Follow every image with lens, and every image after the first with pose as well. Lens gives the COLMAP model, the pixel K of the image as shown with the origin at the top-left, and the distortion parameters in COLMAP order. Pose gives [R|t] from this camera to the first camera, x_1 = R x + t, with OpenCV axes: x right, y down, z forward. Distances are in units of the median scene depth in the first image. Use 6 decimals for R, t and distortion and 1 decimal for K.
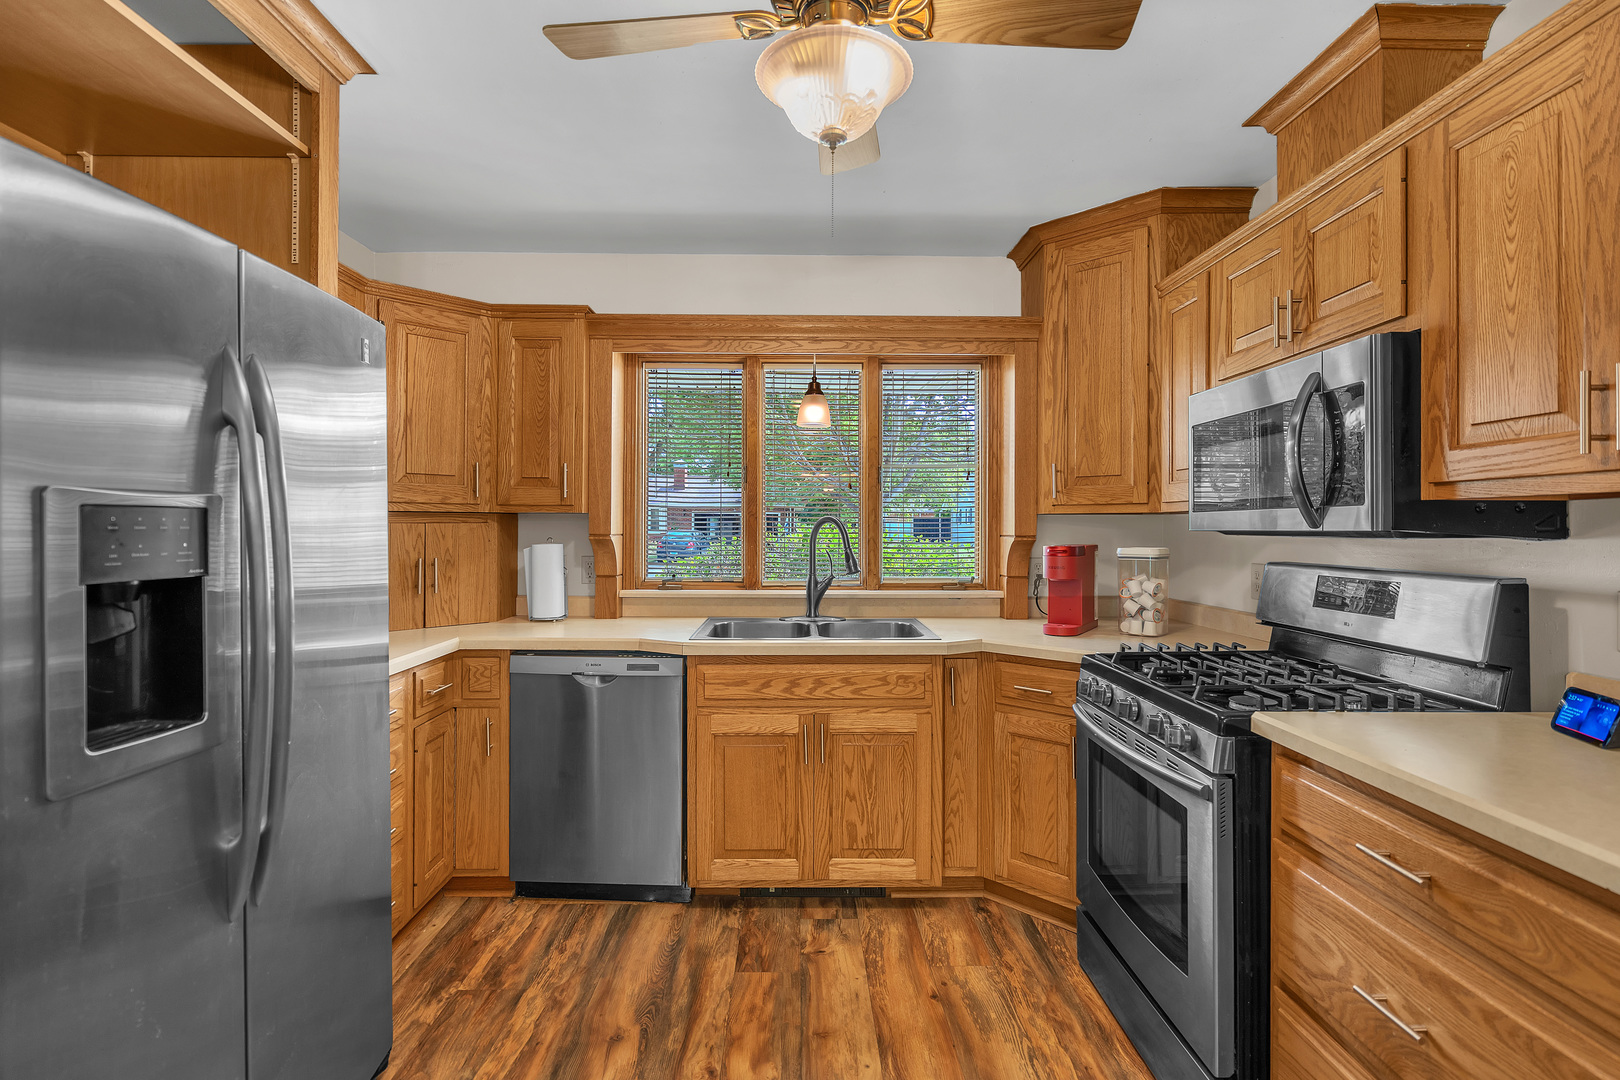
lens RADIAL K [[747.3, 0, 802.1], [0, 747.3, 526.1], [0, 0, 1]] dist [-0.005746, 0.002751]
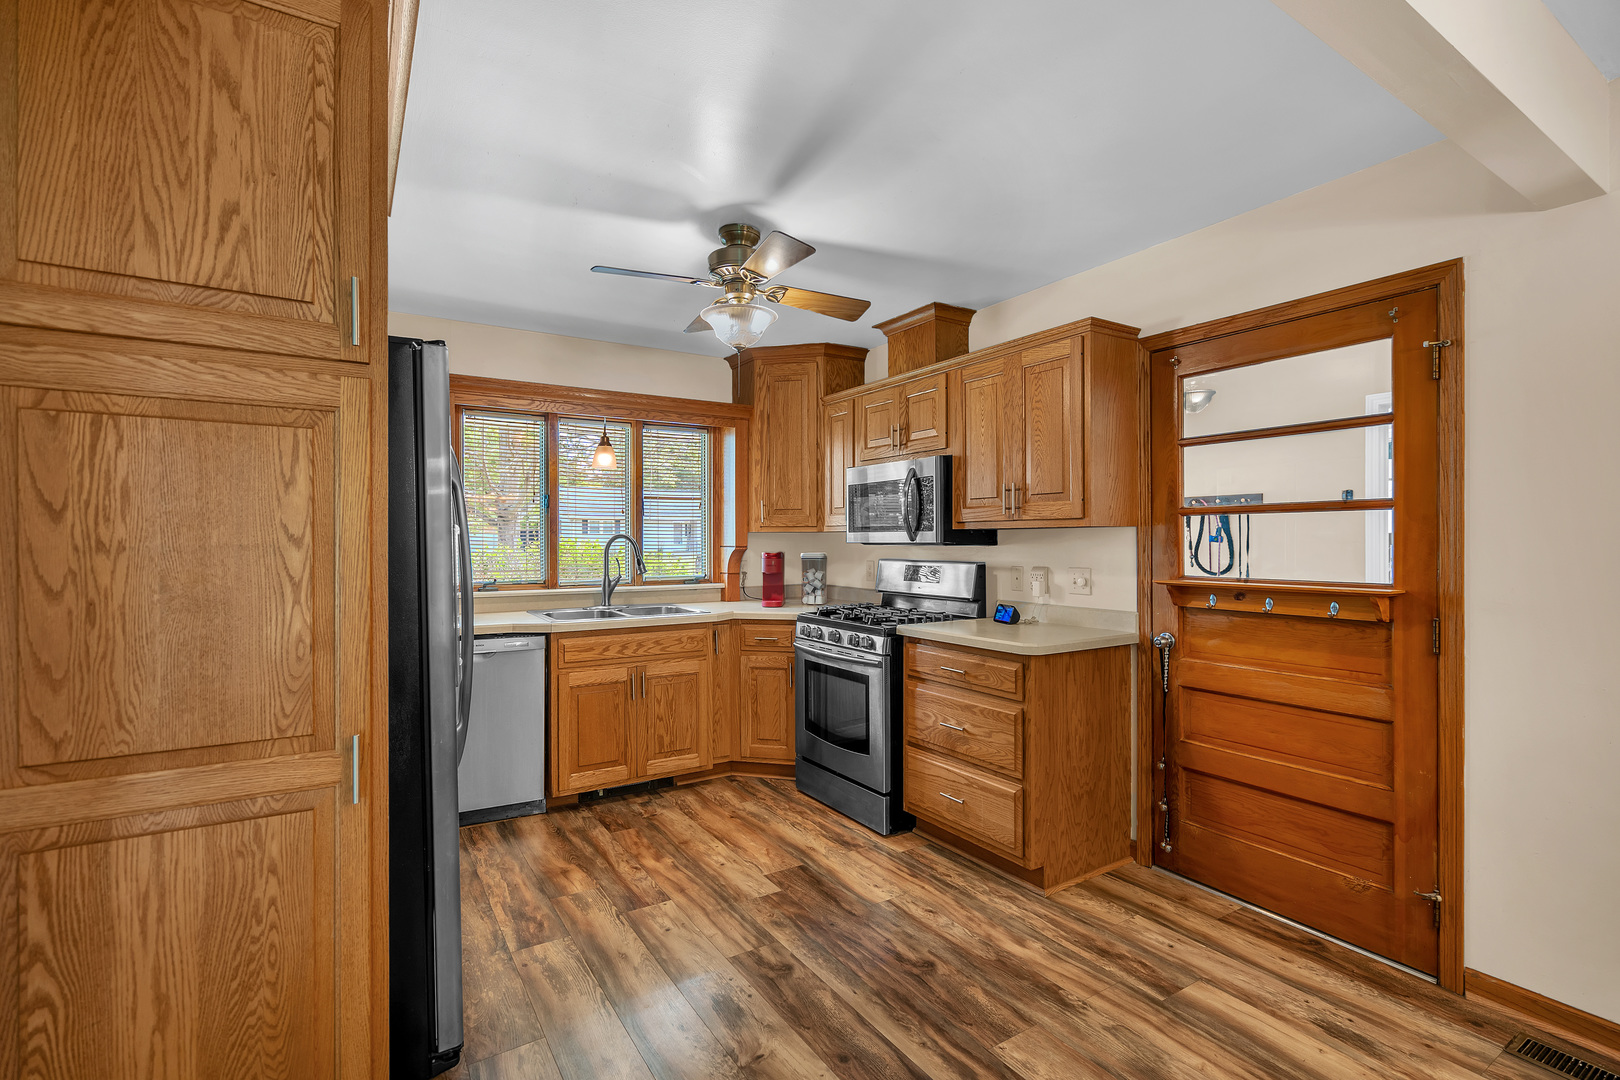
lens RADIAL K [[747.3, 0, 809.8], [0, 747.3, 542.5], [0, 0, 1]] dist [-0.005746, 0.002751]
pose [[0.840200, -0.006375, 0.542240, -0.506745], [0.002435, 0.999965, 0.007983, -0.008119], [-0.542272, -0.005386, 0.840186, -0.448470]]
